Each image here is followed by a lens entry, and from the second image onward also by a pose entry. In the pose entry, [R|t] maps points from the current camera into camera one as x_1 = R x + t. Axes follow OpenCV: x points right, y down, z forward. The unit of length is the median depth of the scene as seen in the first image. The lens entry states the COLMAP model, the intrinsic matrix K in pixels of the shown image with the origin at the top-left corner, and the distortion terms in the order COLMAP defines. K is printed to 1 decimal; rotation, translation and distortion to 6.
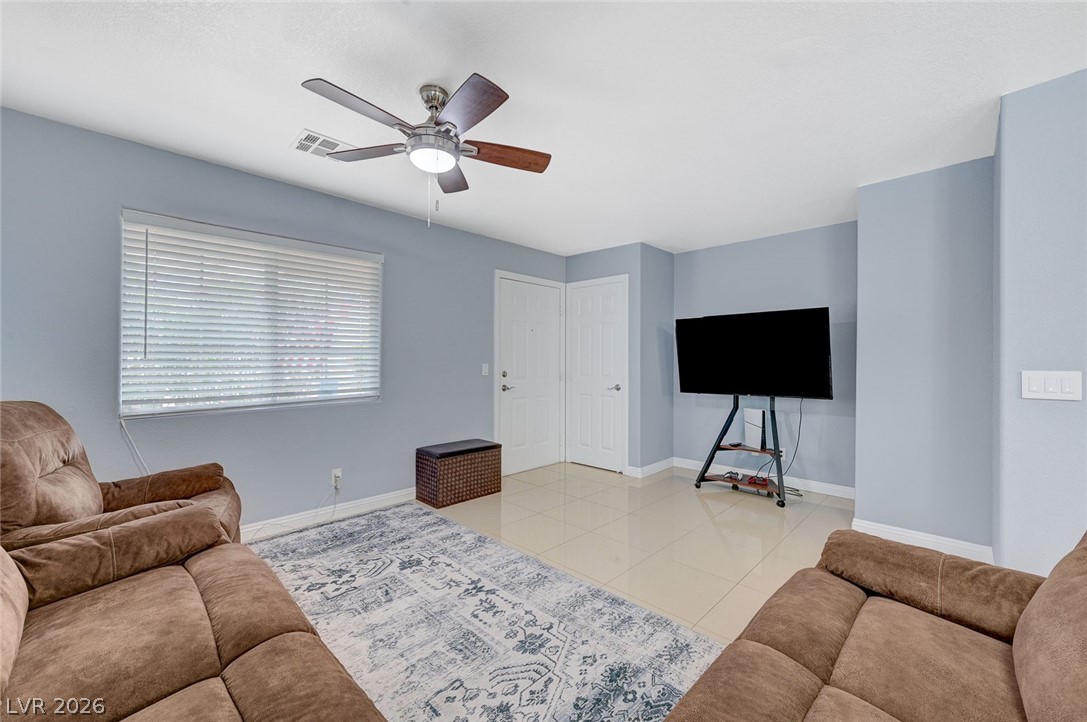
lens RADIAL K [[432.1, 0, 547.8], [0, 432.1, 358.1], [0, 0, 1]] dist [-0.001446, -0.000079]
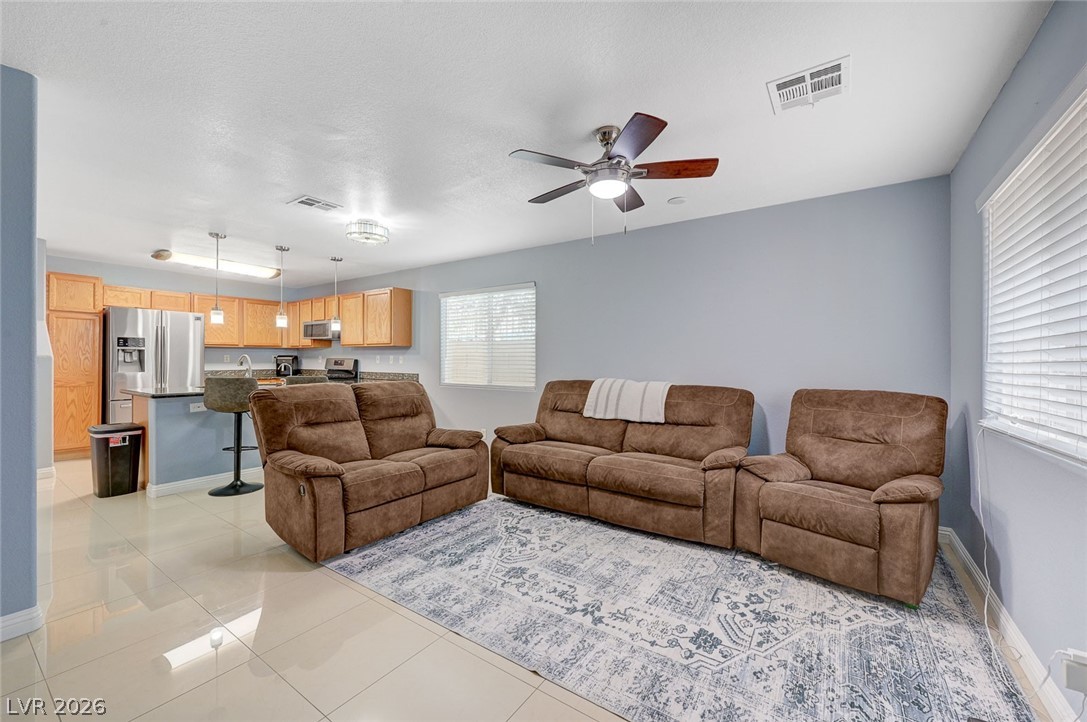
lens RADIAL K [[428.5, 0, 543.5], [0, 428.5, 361.0], [0, 0, 1]] dist [-0.000051, 0.000122]
pose [[-0.986537, -0.008242, -0.163331, 0.074296], [-0.007666, 0.999962, -0.004156, 0.011380], [0.163359, -0.002848, -0.986563, 1.716187]]
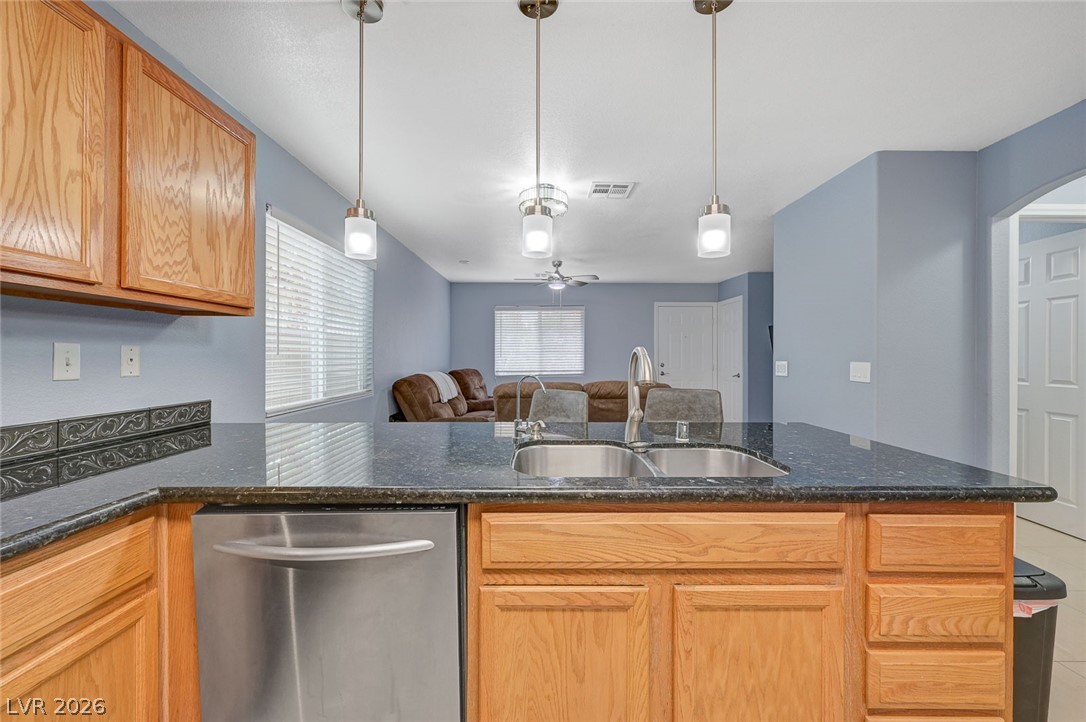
lens RADIAL K [[428.1, 0, 543.0], [0, 428.1, 361.0], [0, 0, 1]] dist [-0.000051, 0.000122]
pose [[0.693217, 0.003202, -0.720722, 1.364188], [0.007483, 0.999904, 0.011640, -0.001295], [0.720690, -0.013462, 0.693127, -0.810809]]
